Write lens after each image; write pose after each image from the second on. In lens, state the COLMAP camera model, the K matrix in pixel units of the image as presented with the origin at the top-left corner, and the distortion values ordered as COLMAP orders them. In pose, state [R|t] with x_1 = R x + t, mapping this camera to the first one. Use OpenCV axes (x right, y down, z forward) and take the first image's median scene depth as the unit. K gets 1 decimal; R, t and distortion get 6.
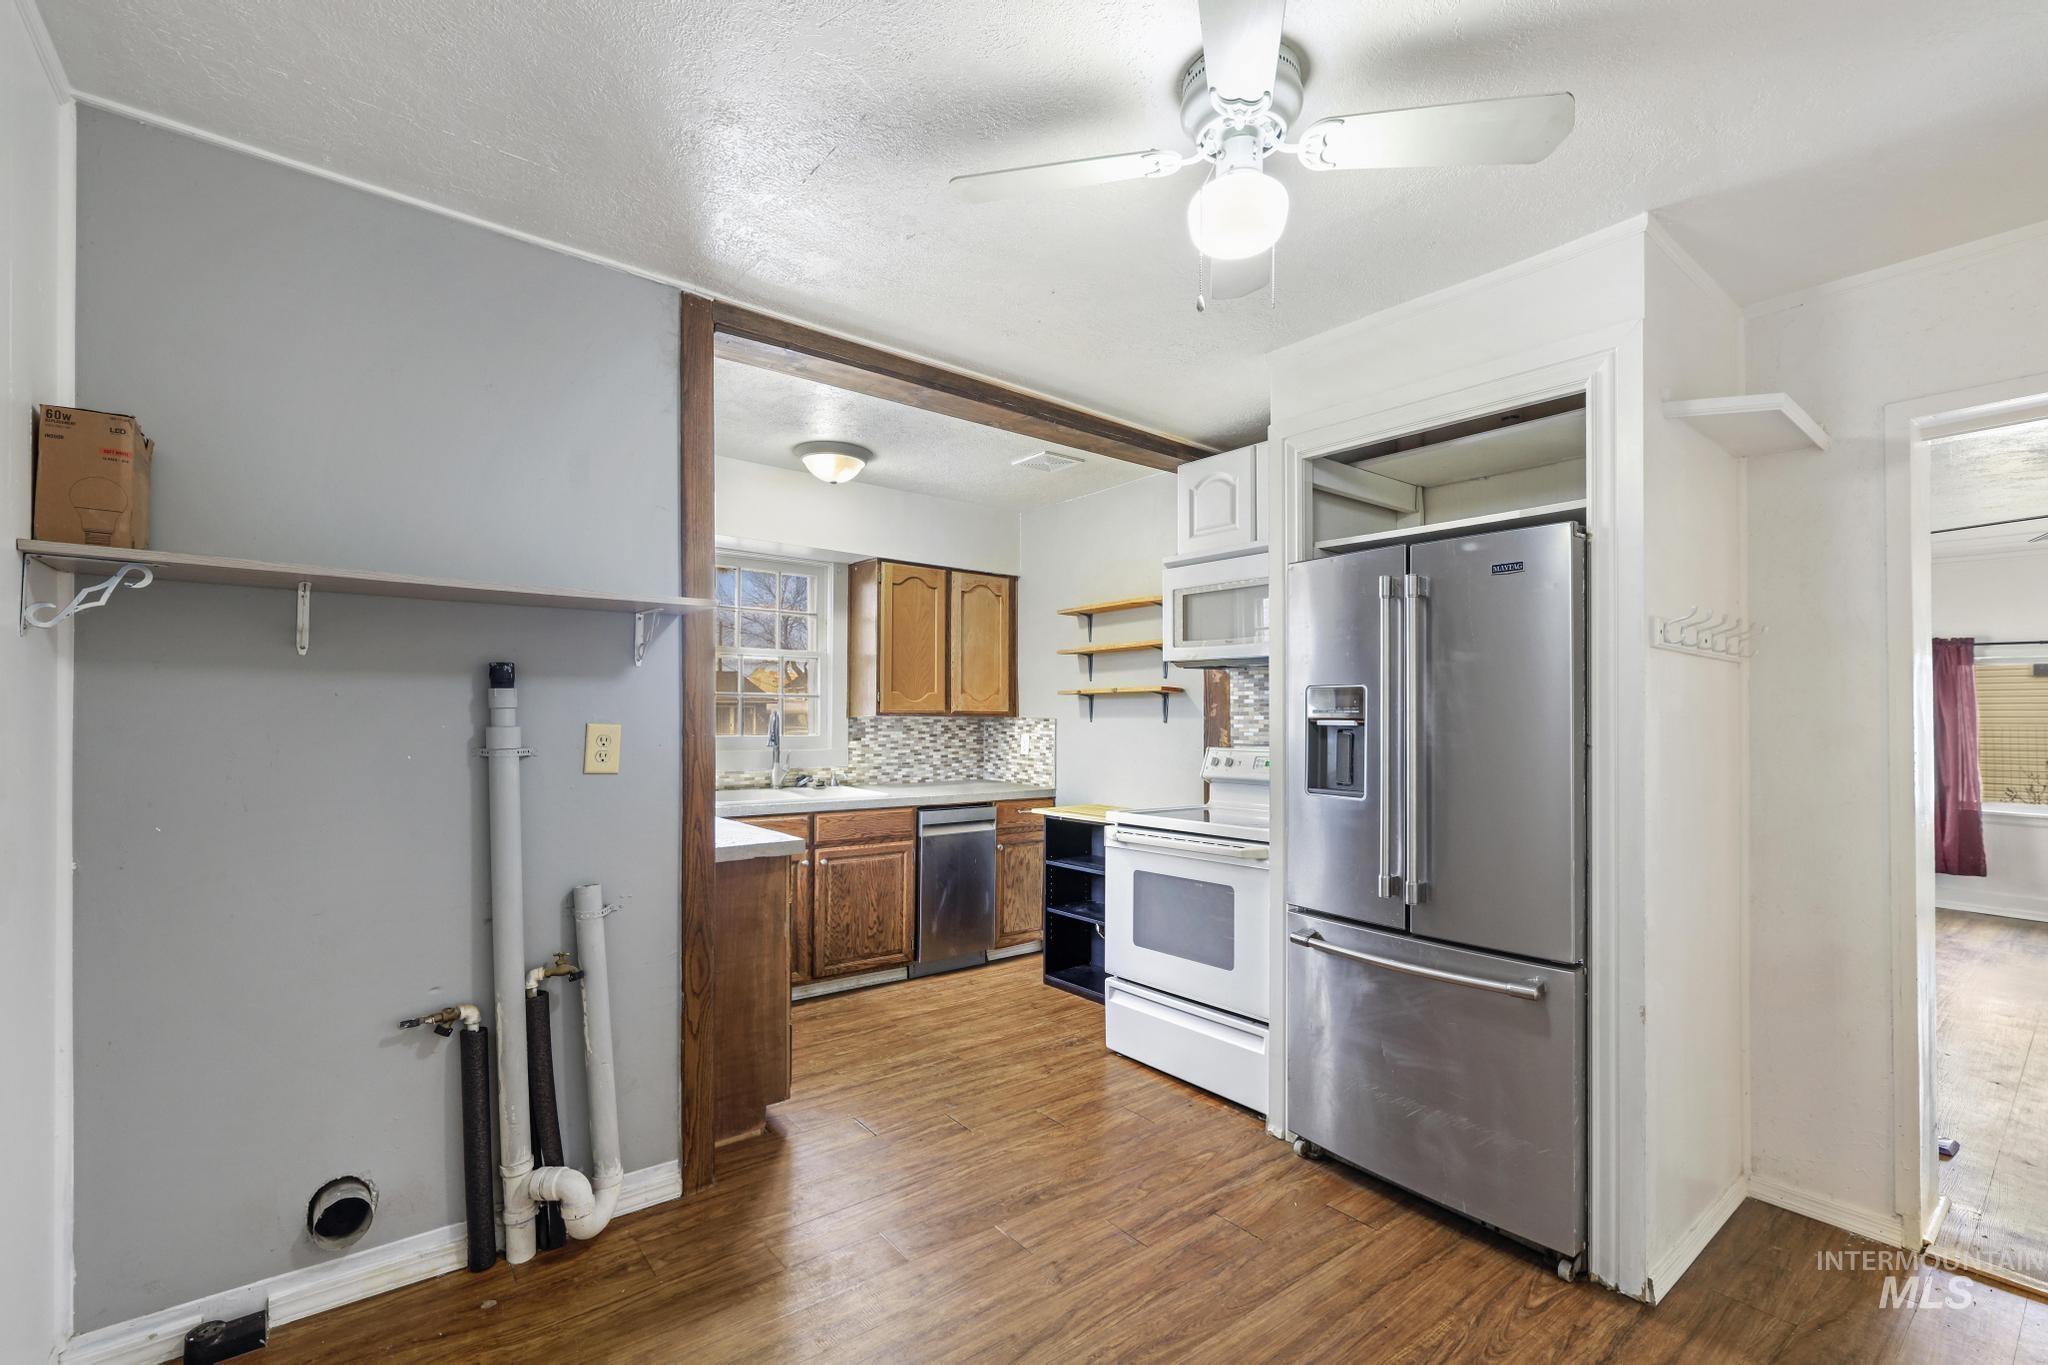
lens RADIAL K [[888.2, 0, 1018.3], [0, 888.2, 708.4], [0, 0, 1]] dist [-0.000314, -0.000253]
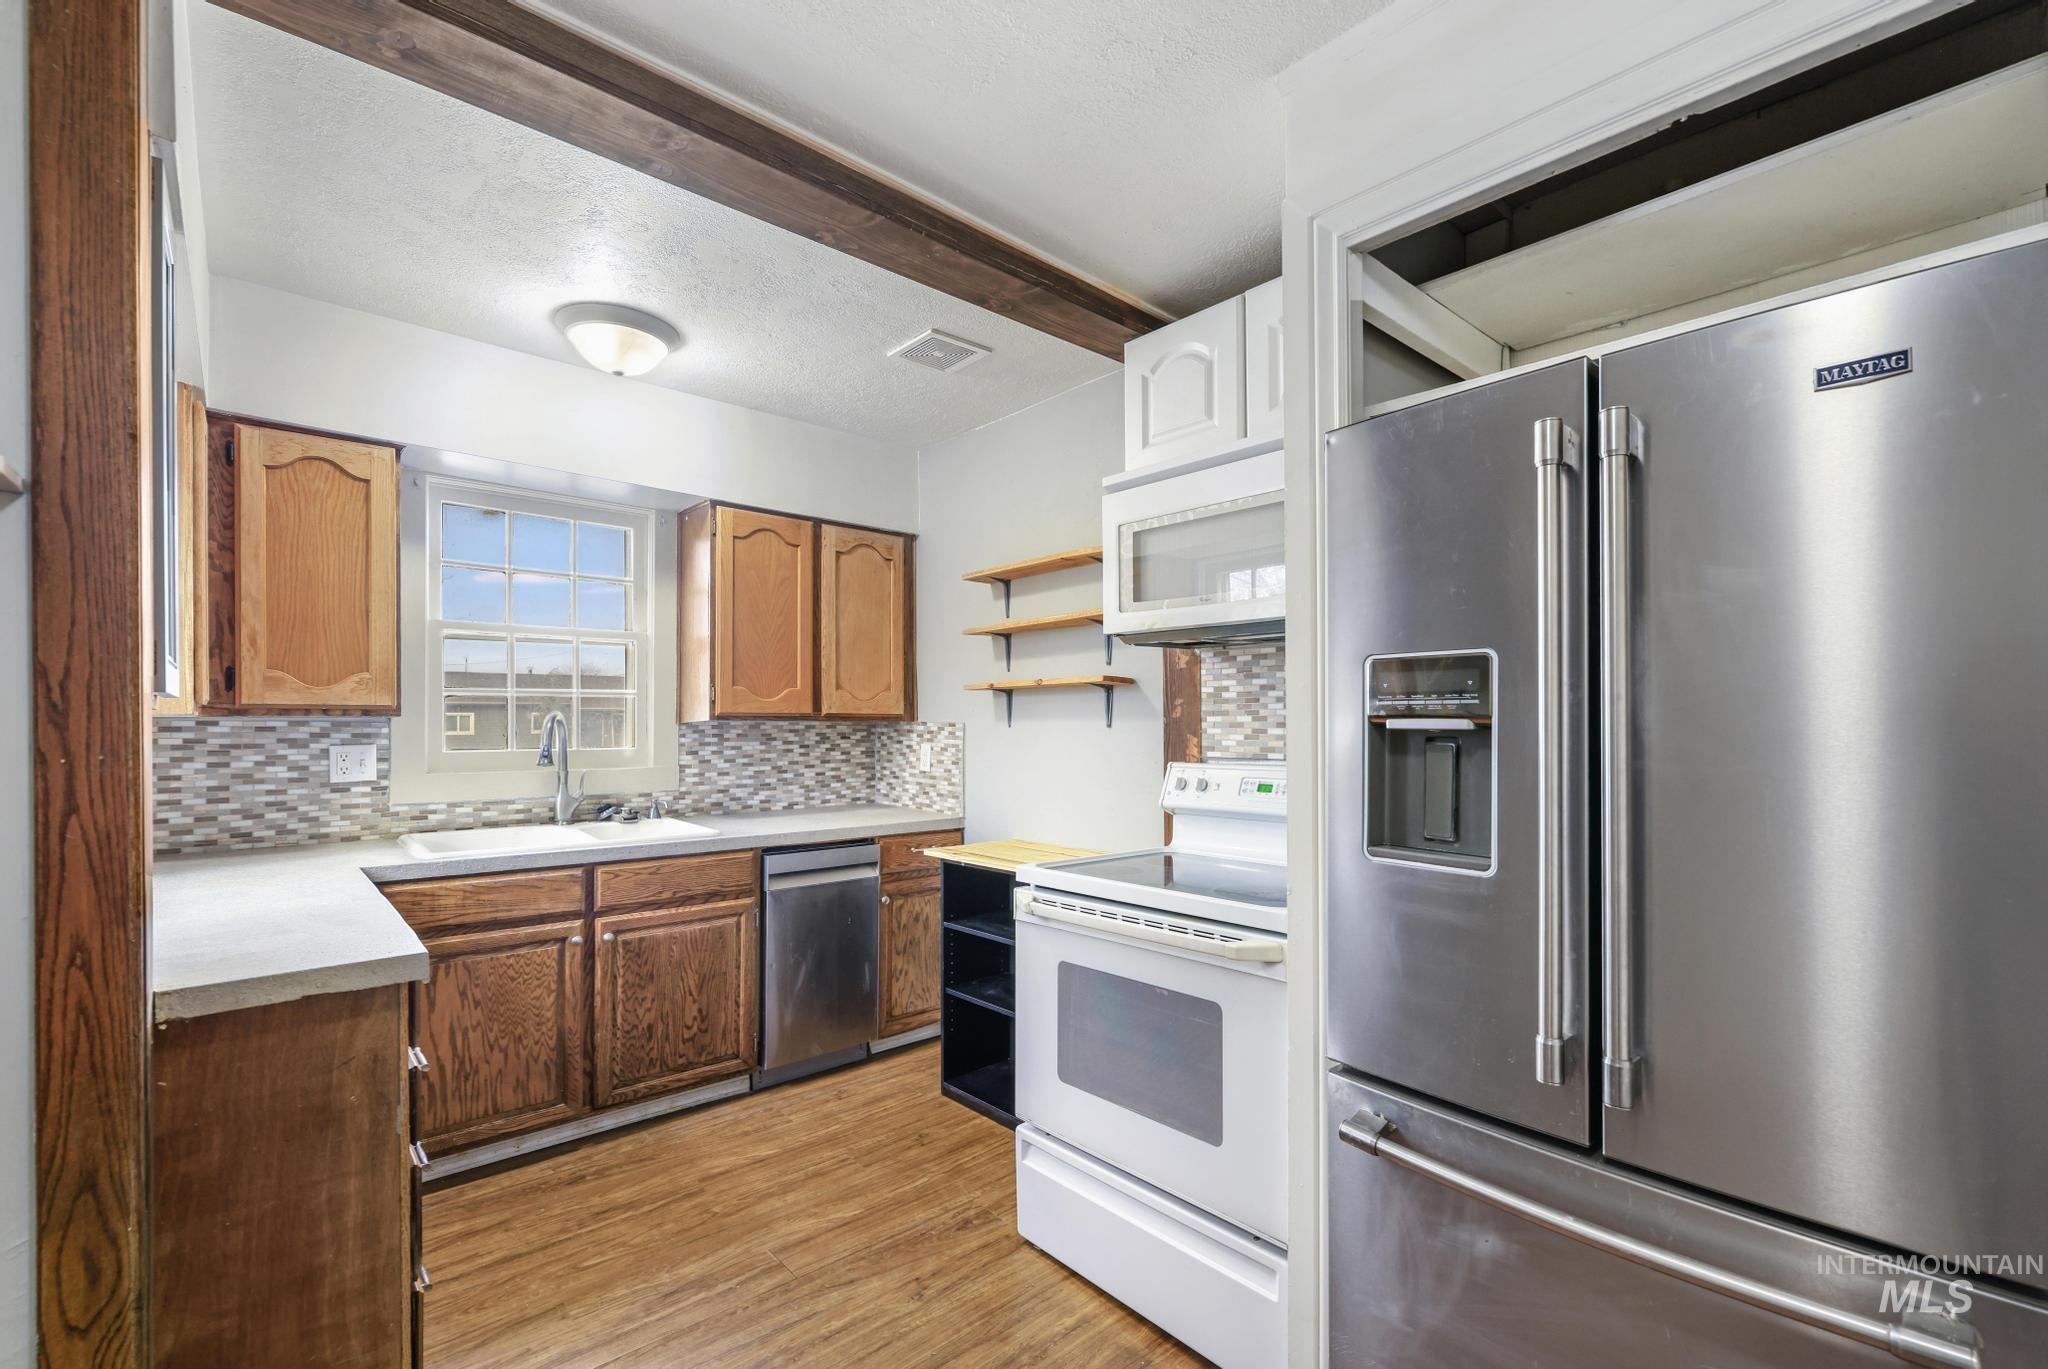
lens RADIAL K [[882.9, 0, 1020.2], [0, 882.9, 718.7], [0, 0, 1]] dist [-0.000961, -0.000104]
pose [[0.998361, -0.006163, 0.056898, 0.055552], [0.005900, 0.999971, 0.004791, 0.005554], [-0.056926, -0.004448, 0.998368, 0.305839]]
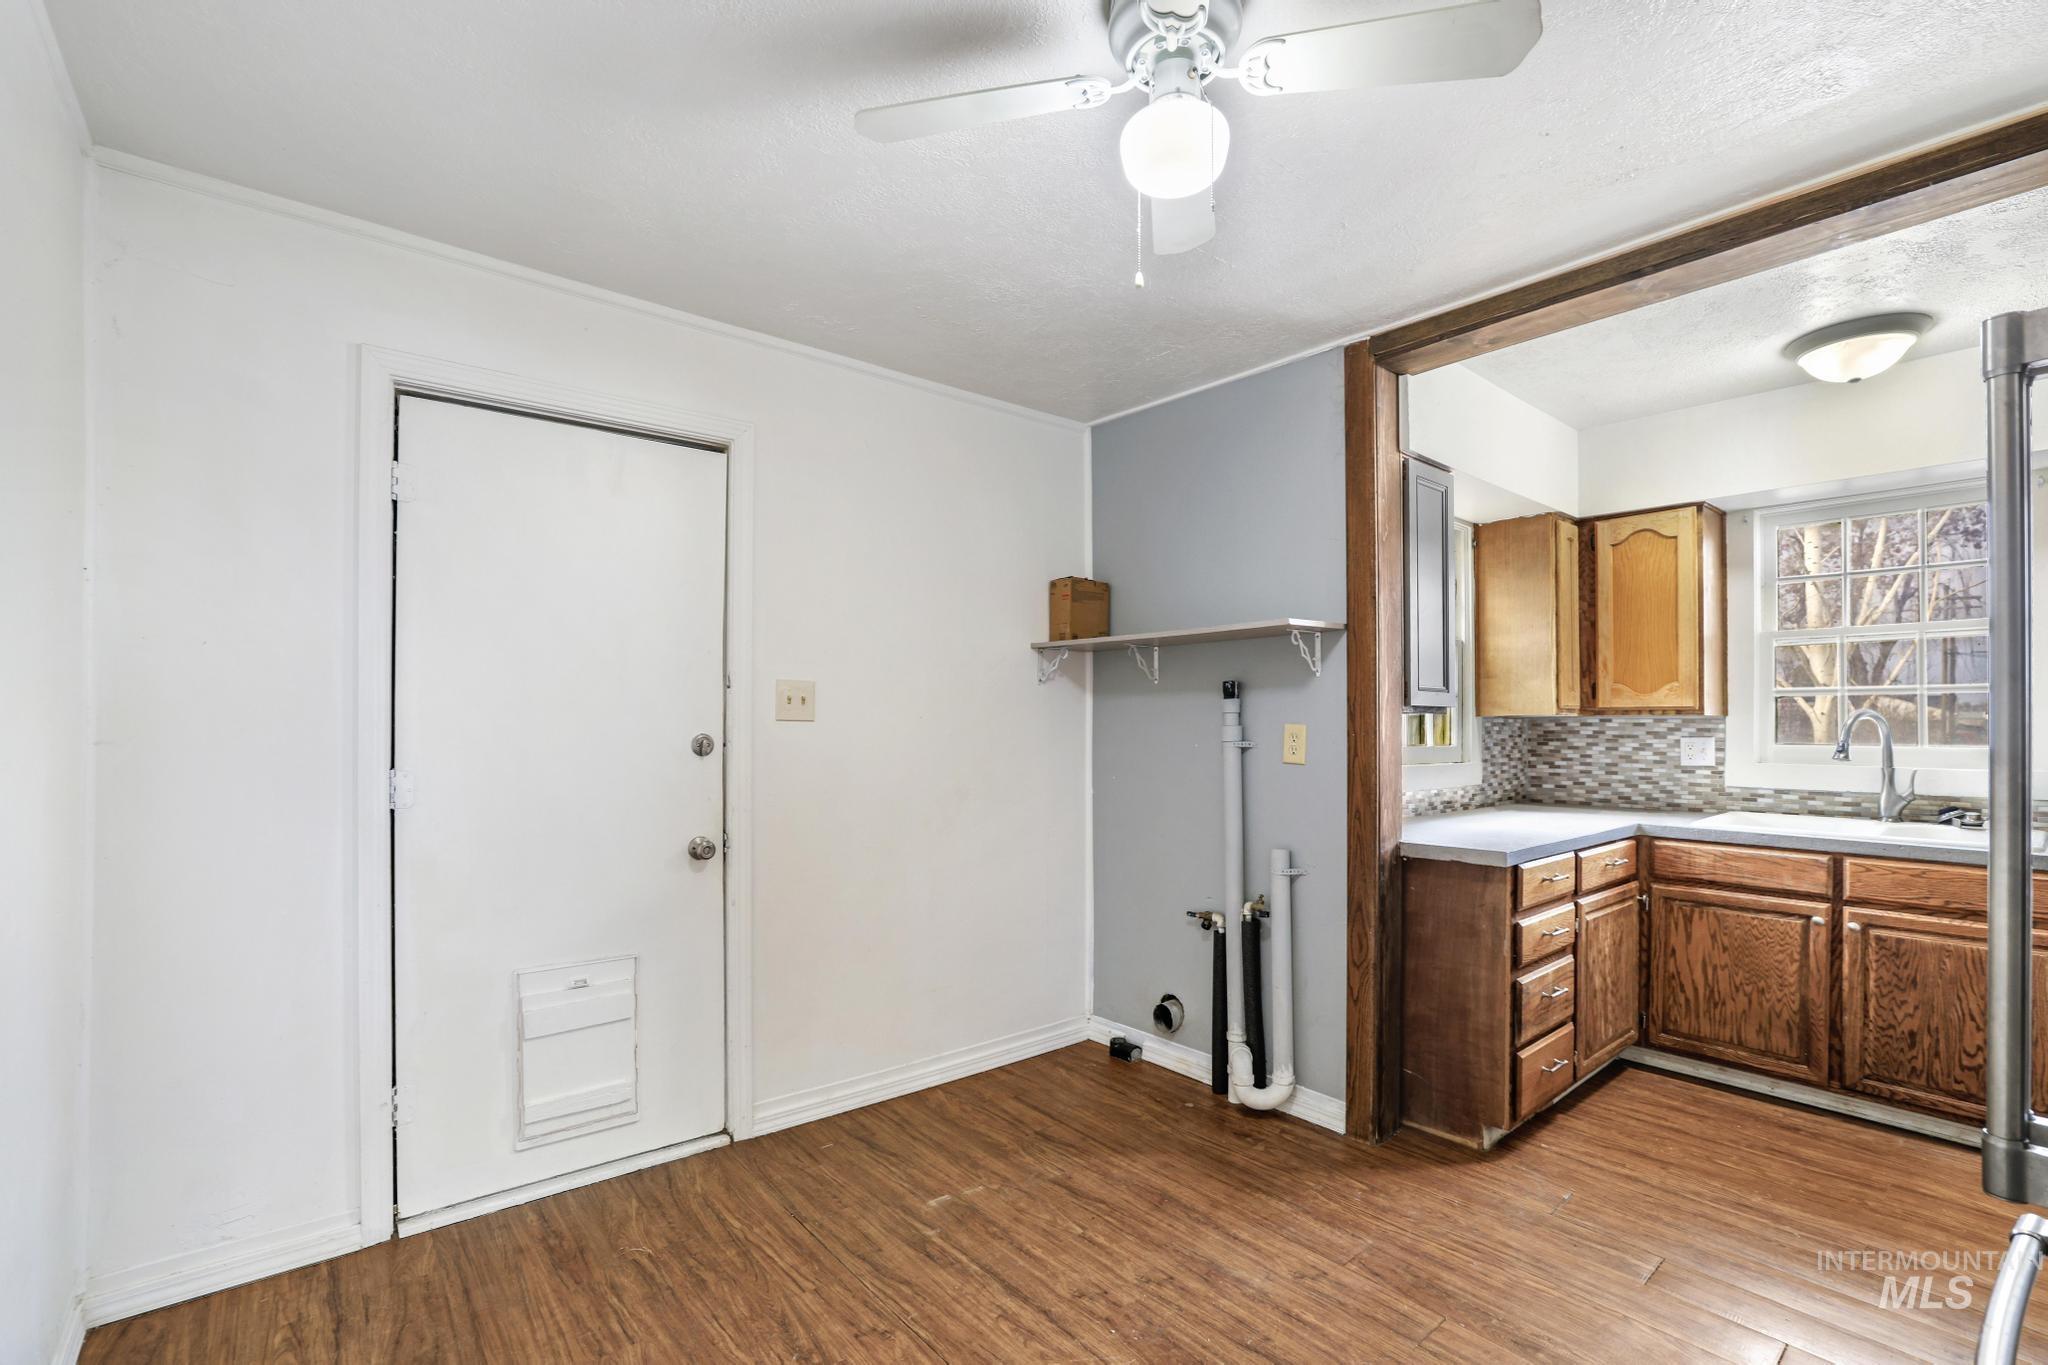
lens RADIAL K [[911.0, 0, 1032.1], [0, 911.0, 724.1], [0, 0, 1]] dist [-0.048712, 0.019162]
pose [[0.033487, -0.003736, -0.999432, 0.446176], [0.008920, 0.999954, -0.003439, 0.010061], [0.999399, -0.008800, 0.033519, 0.324203]]
